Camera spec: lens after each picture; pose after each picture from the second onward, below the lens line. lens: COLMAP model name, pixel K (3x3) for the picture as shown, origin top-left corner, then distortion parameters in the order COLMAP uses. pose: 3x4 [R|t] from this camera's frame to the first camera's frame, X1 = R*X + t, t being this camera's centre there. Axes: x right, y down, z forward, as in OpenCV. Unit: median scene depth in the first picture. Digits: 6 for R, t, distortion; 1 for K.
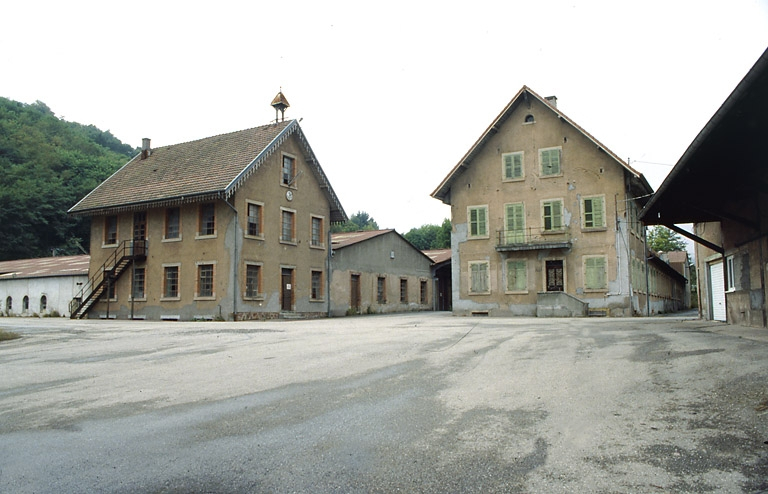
lens RADIAL K [[658.4, 0, 384.0], [0, 658.4, 247.0], [0, 0, 1]] dist [-0.044987, -0.002402]
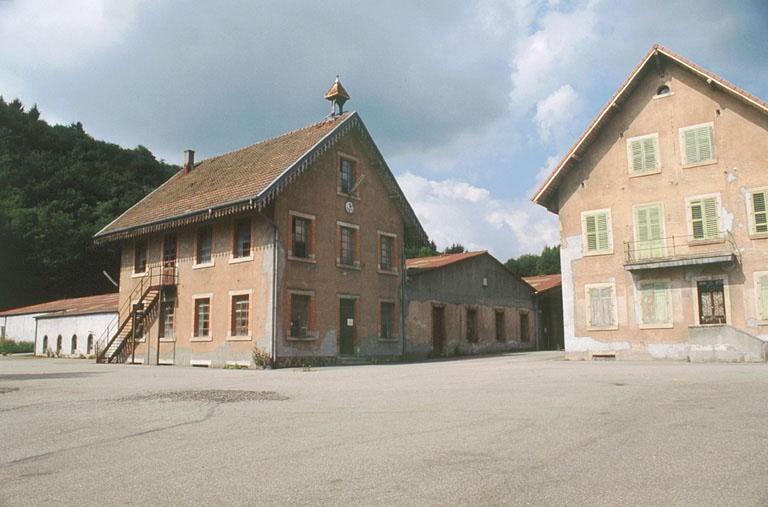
lens RADIAL K [[641.3, 0, 384.0], [0, 641.3, 253.5], [0, 0, 1]] dist [-0.065279, 0.011637]
pose [[0.988220, -0.025949, -0.150825, 0.012937], [0.018856, 0.998657, -0.048265, 0.016109], [0.151874, 0.044852, 0.987382, 0.252618]]
